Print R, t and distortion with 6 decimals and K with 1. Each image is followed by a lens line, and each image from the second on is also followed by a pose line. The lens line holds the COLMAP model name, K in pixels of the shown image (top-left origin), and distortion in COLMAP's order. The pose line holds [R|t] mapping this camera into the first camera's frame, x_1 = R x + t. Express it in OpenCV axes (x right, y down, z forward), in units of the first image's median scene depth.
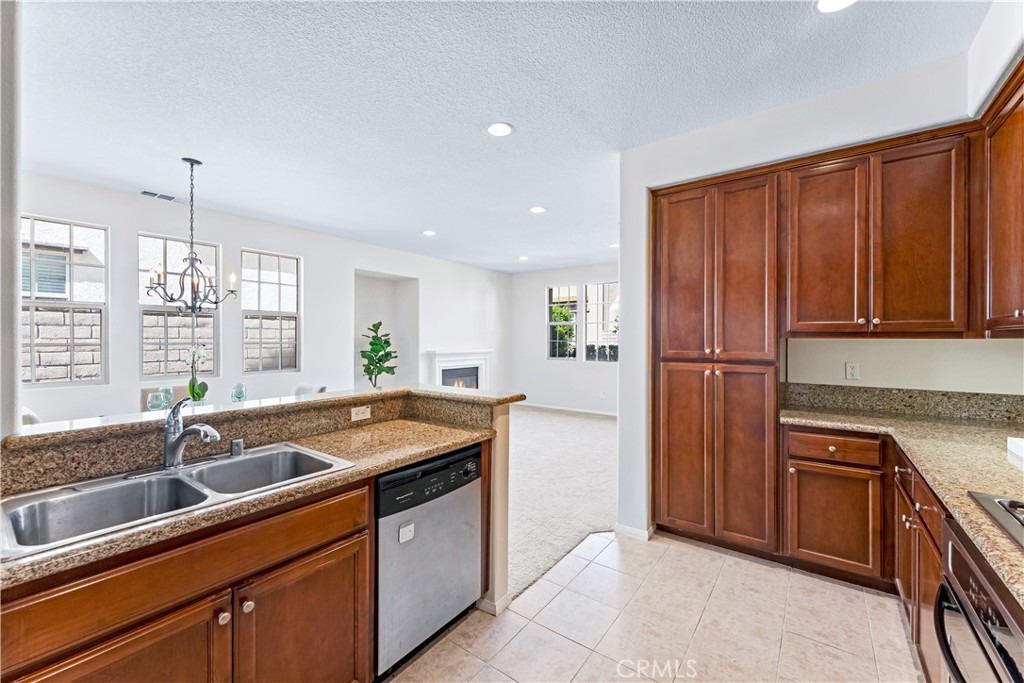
lens RADIAL K [[413.2, 0, 512.7], [0, 413.2, 338.4], [0, 0, 1]] dist [0.004779, -0.000101]
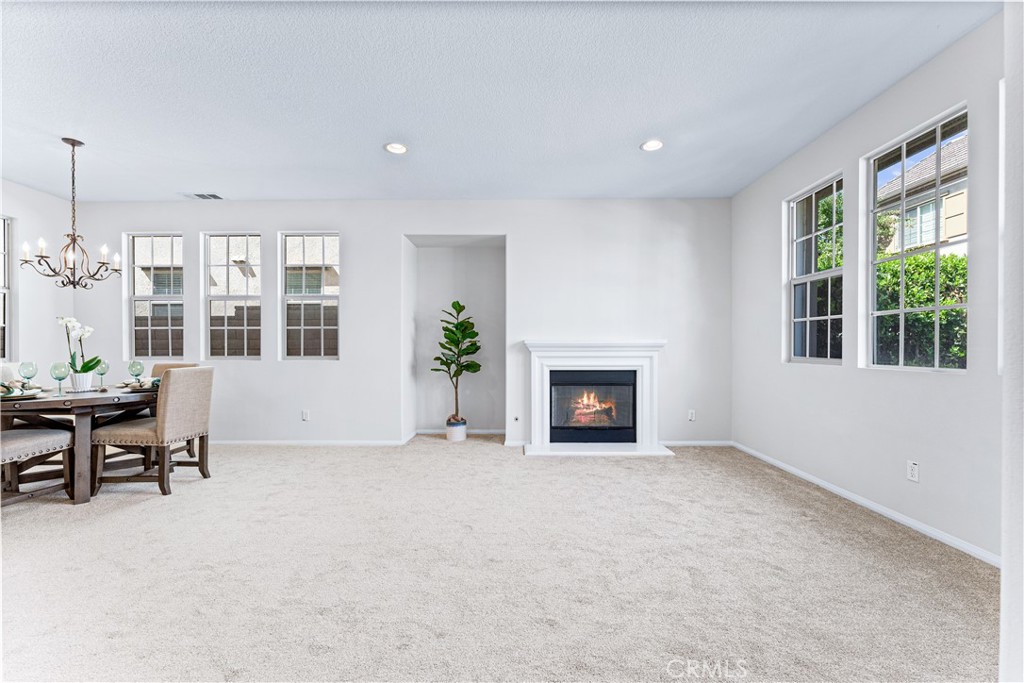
lens RADIAL K [[413.2, 0, 509.9], [0, 413.2, 349.6], [0, 0, 1]] dist [0.004779, -0.000101]
pose [[0.582952, 0.001047, -0.812506, 0.449780], [0.002455, 0.999992, 0.003049, 0.058405], [0.812503, -0.003772, 0.582945, 0.814564]]
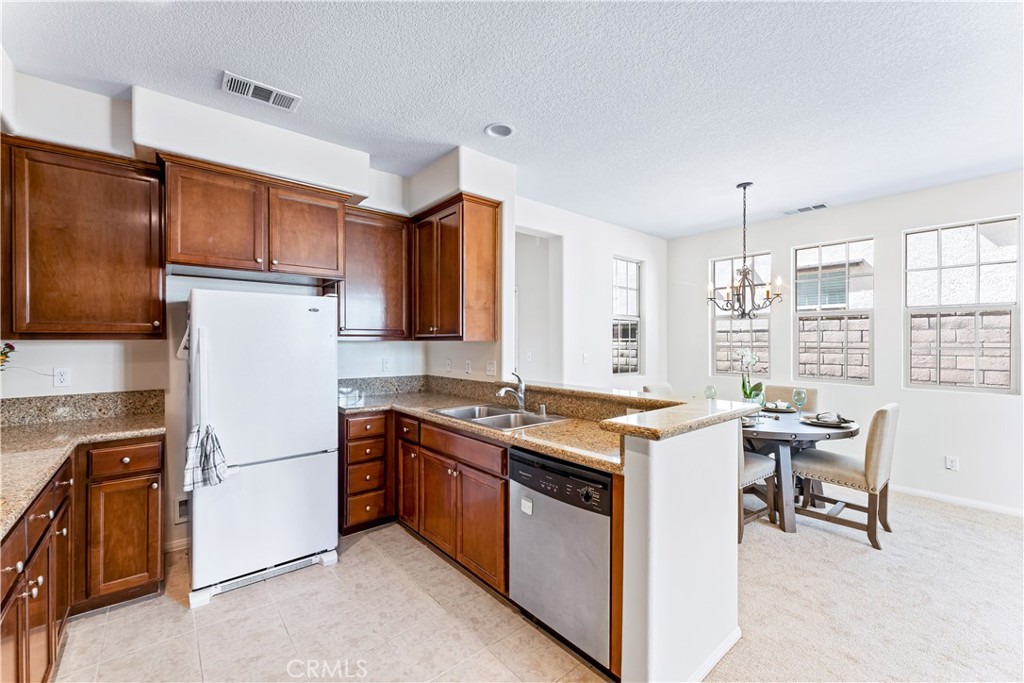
lens RADIAL K [[413.2, 0, 511.1], [0, 413.2, 342.0], [0, 0, 1]] dist [0.004779, -0.000101]
pose [[-0.223219, 0.001856, -0.974767, 0.297407], [-0.004077, 0.999988, 0.002838, 0.000432], [0.974760, 0.004607, -0.223209, 0.404278]]
